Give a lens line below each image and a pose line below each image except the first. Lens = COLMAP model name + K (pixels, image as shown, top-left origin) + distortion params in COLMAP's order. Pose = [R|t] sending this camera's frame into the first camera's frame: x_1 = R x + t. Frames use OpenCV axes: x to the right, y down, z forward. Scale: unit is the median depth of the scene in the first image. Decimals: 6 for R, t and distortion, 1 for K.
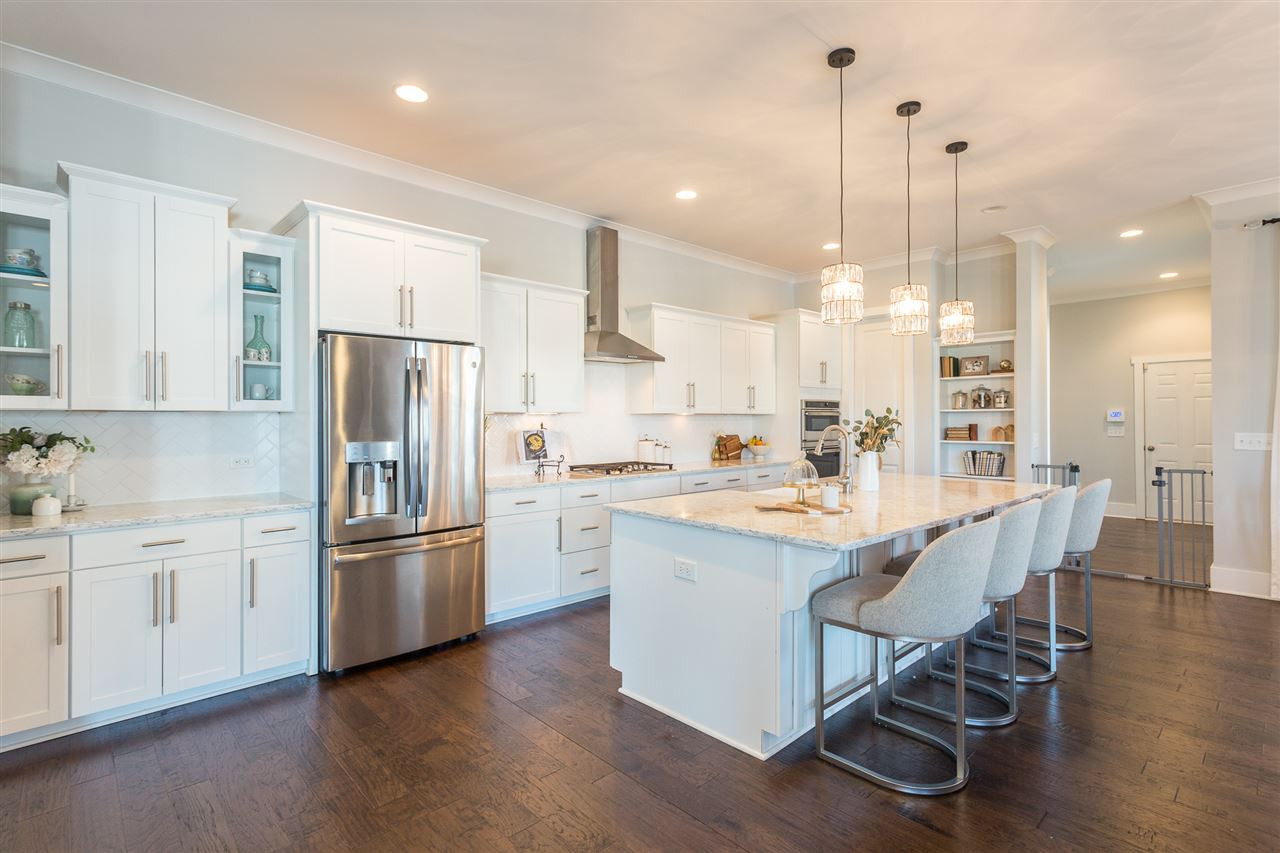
lens RADIAL K [[615.3, 0, 640.7], [0, 615.3, 420.7], [0, 0, 1]] dist [-0.001767, -0.000275]
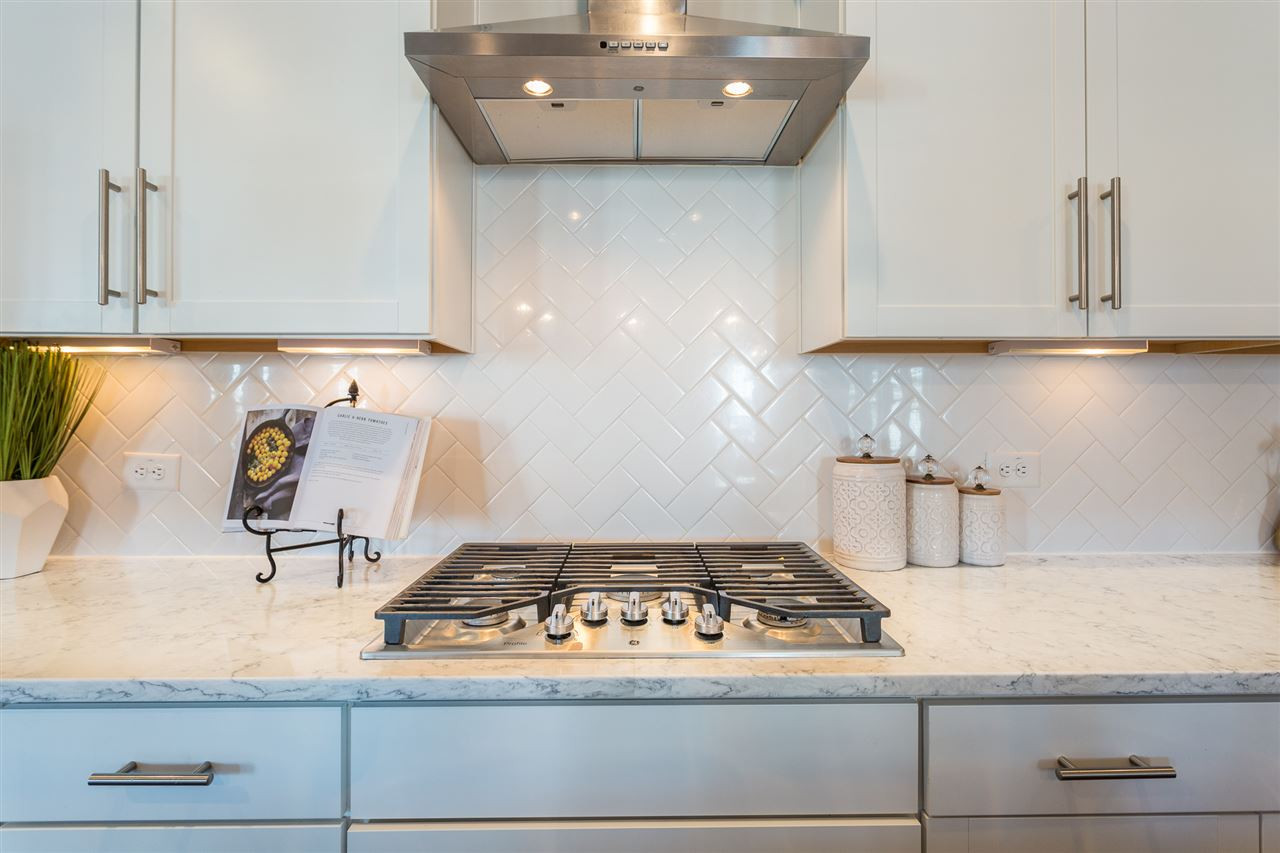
lens RADIAL K [[615.3, 0, 640.9], [0, 615.3, 417.1], [0, 0, 1]] dist [-0.001767, -0.000275]
pose [[0.743395, 0.007068, -0.668815, 0.126538], [-0.005185, 0.999975, 0.004806, 0.017291], [0.668832, -0.000105, 0.743413, 0.906071]]
